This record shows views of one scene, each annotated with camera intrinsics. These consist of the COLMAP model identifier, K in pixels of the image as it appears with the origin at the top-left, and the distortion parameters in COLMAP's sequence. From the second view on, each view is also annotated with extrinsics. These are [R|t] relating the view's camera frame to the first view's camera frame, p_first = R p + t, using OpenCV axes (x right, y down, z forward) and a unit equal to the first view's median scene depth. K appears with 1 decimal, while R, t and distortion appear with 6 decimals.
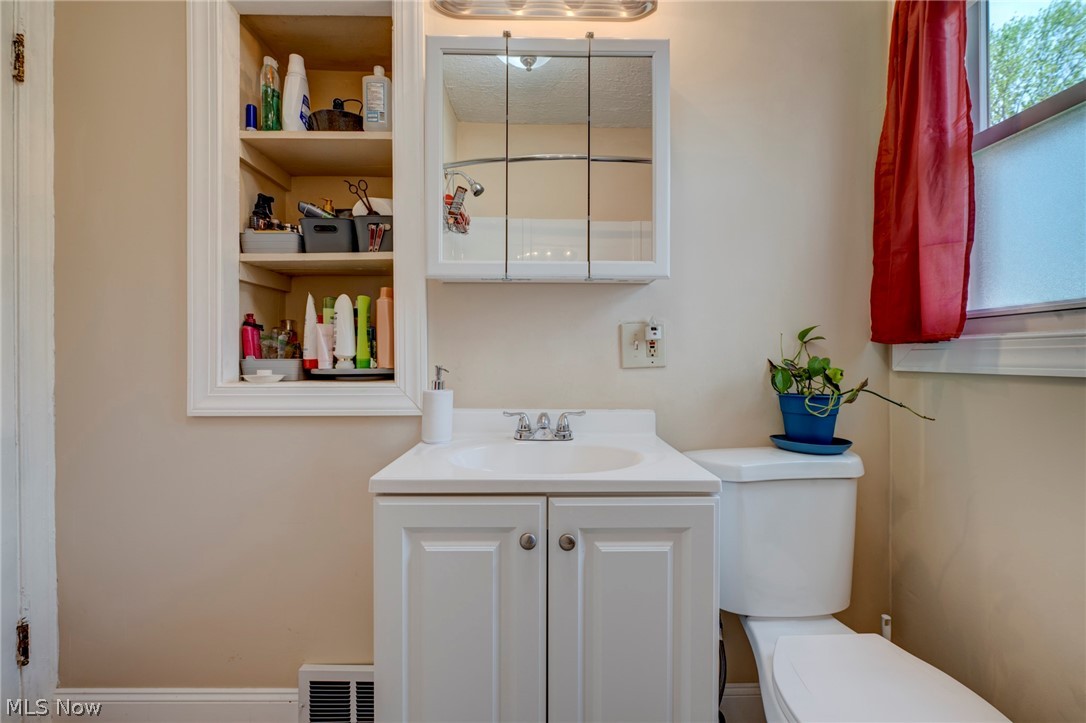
lens RADIAL K [[458.6, 0, 545.0], [0, 458.6, 360.1], [0, 0, 1]] dist [-0.005488, -0.002334]
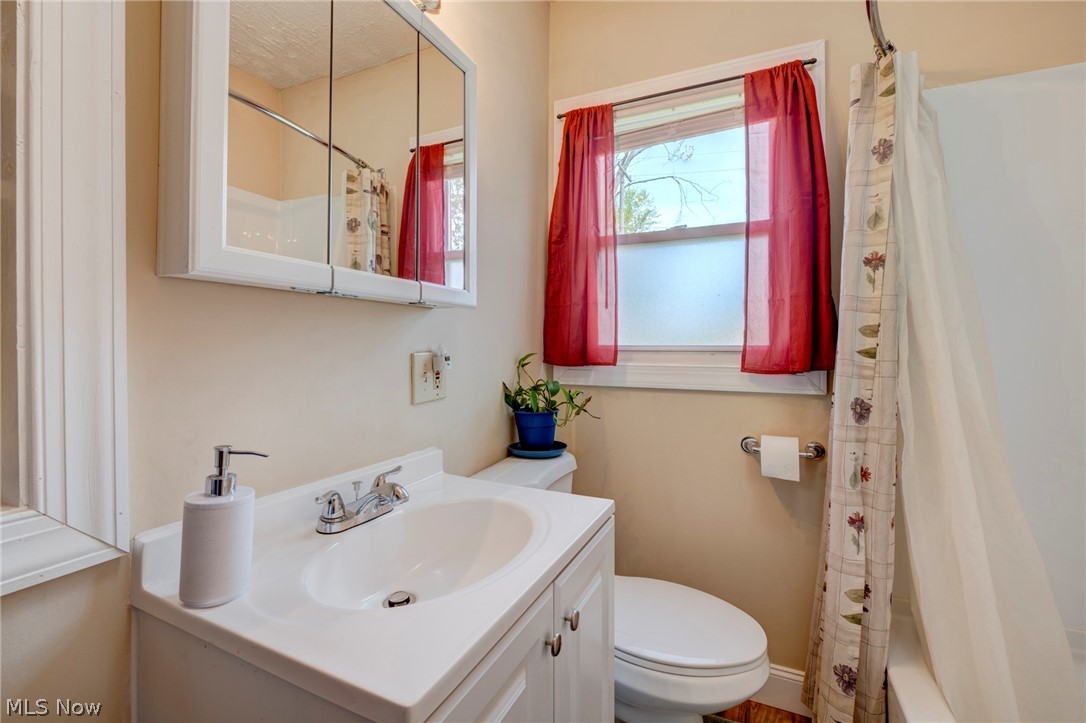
lens RADIAL K [[458.6, 0, 523.2], [0, 458.6, 346.6], [0, 0, 1]] dist [-0.005488, -0.002334]
pose [[0.433282, -0.006744, 0.901233, -0.541047], [0.007486, 0.999964, 0.003884, -0.098177], [-0.901227, 0.005064, 0.433317, 0.478623]]
